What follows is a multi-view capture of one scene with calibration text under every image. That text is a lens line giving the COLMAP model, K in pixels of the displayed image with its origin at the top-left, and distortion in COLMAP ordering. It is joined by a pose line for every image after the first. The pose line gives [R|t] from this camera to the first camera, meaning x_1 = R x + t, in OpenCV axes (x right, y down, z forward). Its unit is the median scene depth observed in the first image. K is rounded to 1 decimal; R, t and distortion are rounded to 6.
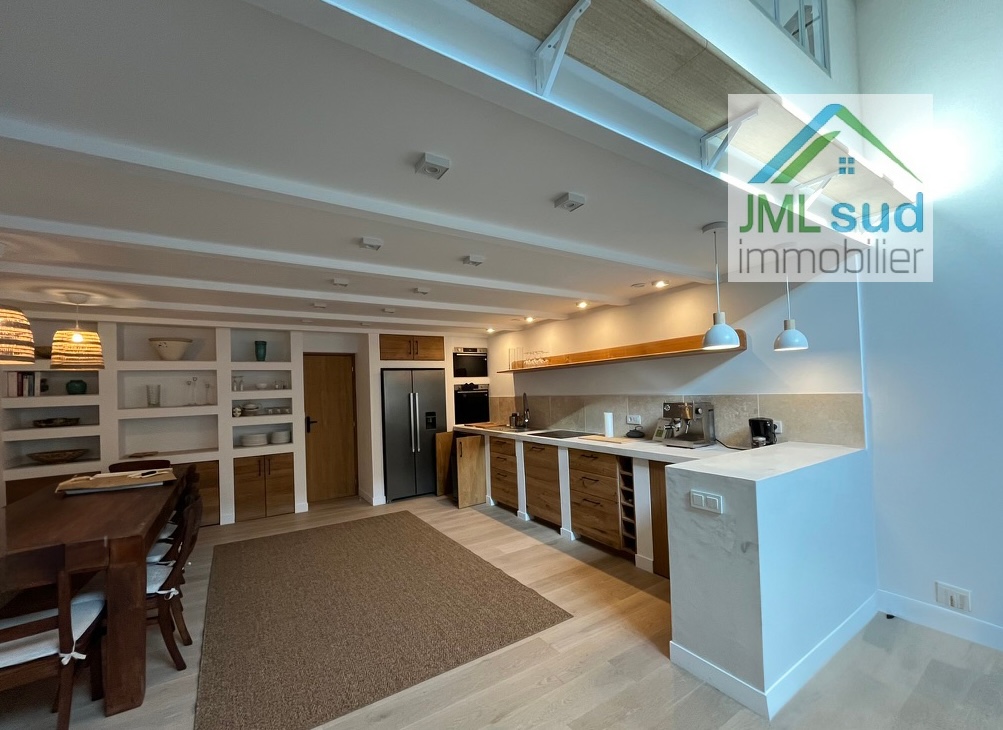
lens RADIAL K [[407.1, 0, 500.5], [0, 407.1, 381.2], [0, 0, 1]] dist [-0.008074, 0.000145]
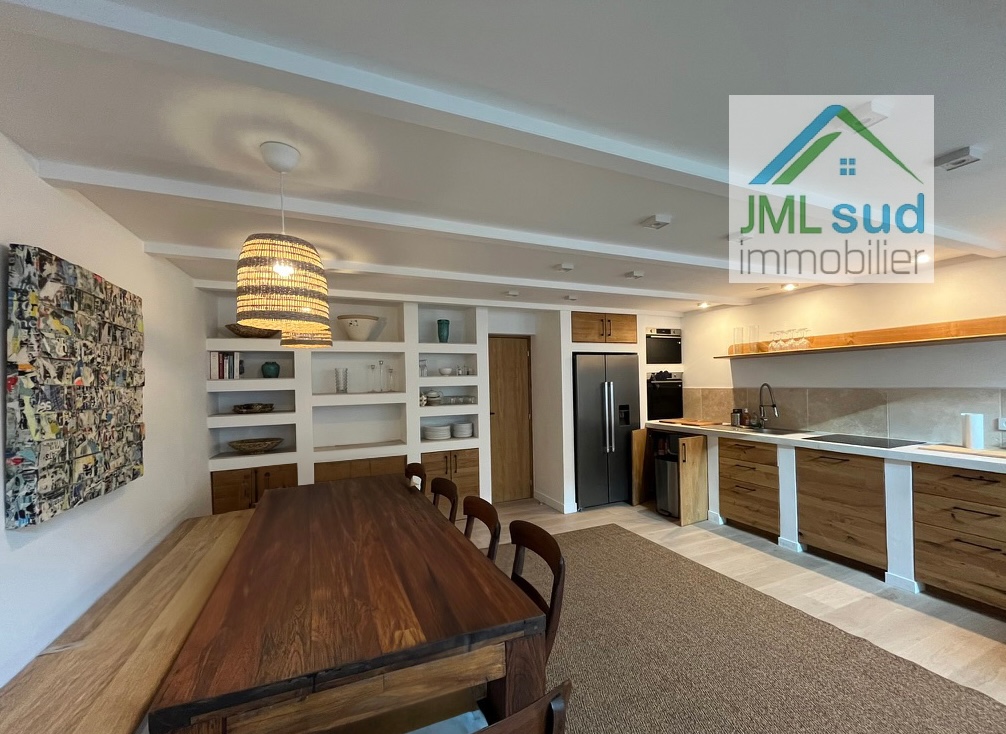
lens RADIAL K [[408.3, 0, 502.0], [0, 408.3, 383.3], [0, 0, 1]] dist [-0.008074, 0.000145]
pose [[0.986133, 0.014774, -0.165295, -0.323920], [-0.010296, 0.999557, 0.027910, 0.011780], [0.165635, -0.025821, 0.985849, 0.154591]]
